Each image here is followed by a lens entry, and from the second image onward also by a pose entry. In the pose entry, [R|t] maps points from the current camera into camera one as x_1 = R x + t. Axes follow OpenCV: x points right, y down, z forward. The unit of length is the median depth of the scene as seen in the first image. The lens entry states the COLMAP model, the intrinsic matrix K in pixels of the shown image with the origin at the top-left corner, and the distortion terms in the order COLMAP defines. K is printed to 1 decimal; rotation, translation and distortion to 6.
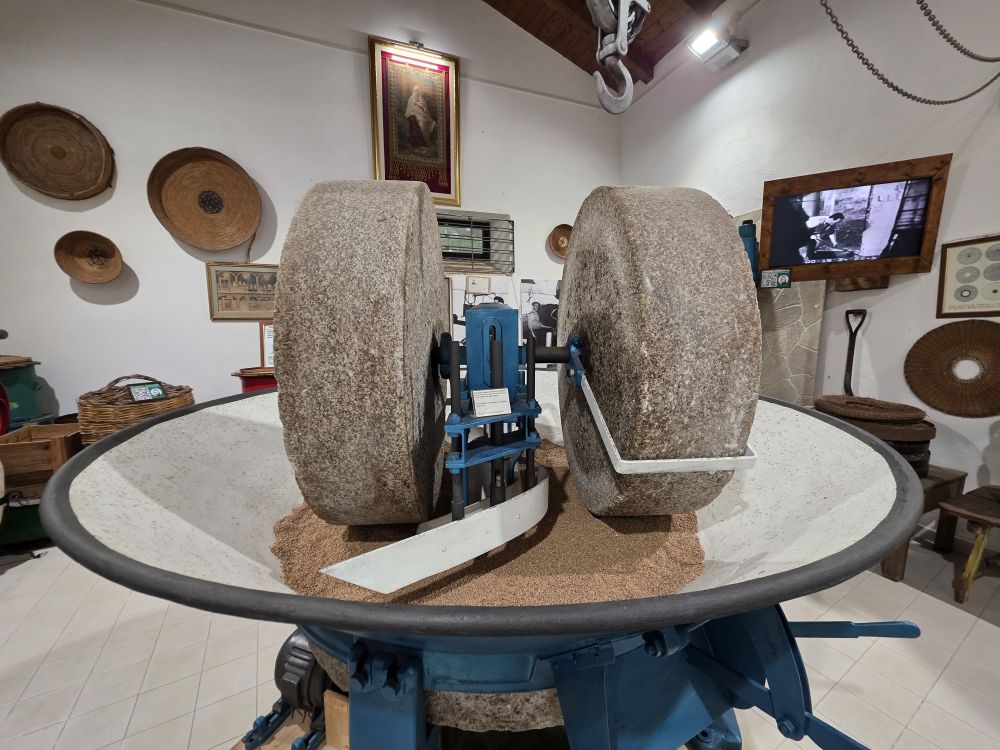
lens RADIAL K [[399.5, 0, 503.7], [0, 399.5, 370.5], [0, 0, 1]] dist [0.000056, 0.000114]
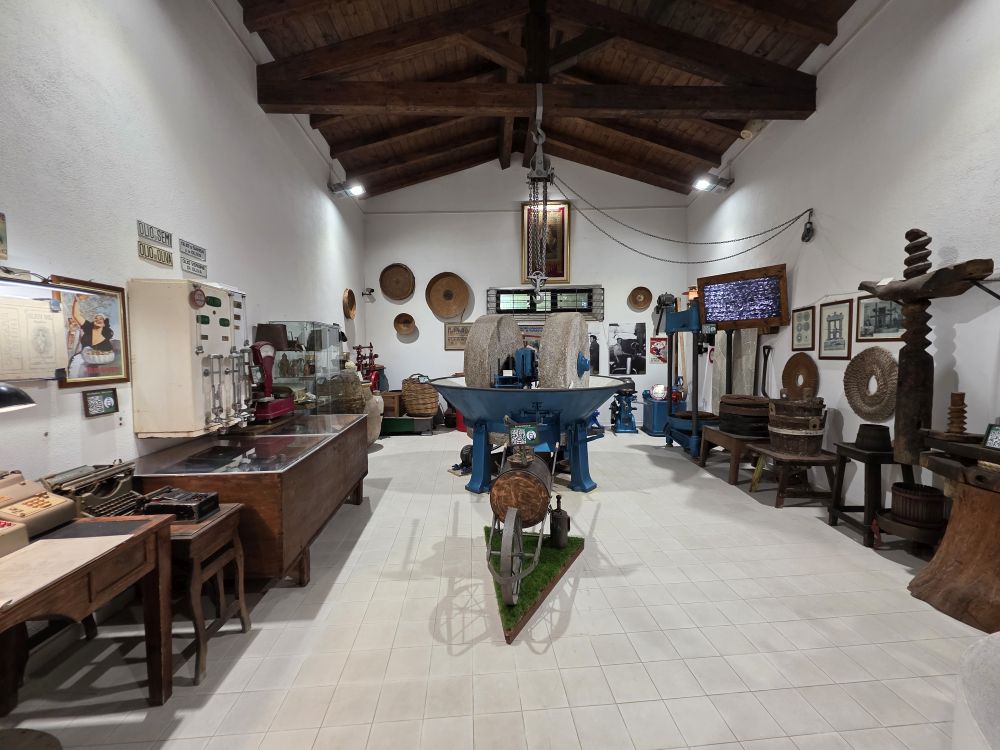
lens RADIAL K [[399.5, 0, 497.6], [0, 399.5, 370.7], [0, 0, 1]] dist [0.000056, 0.000114]
pose [[0.891426, 0.024478, -0.452504, 0.438974], [-0.052400, 0.997410, -0.049274, 0.065725], [0.450126, 0.067635, 0.890400, -0.693182]]
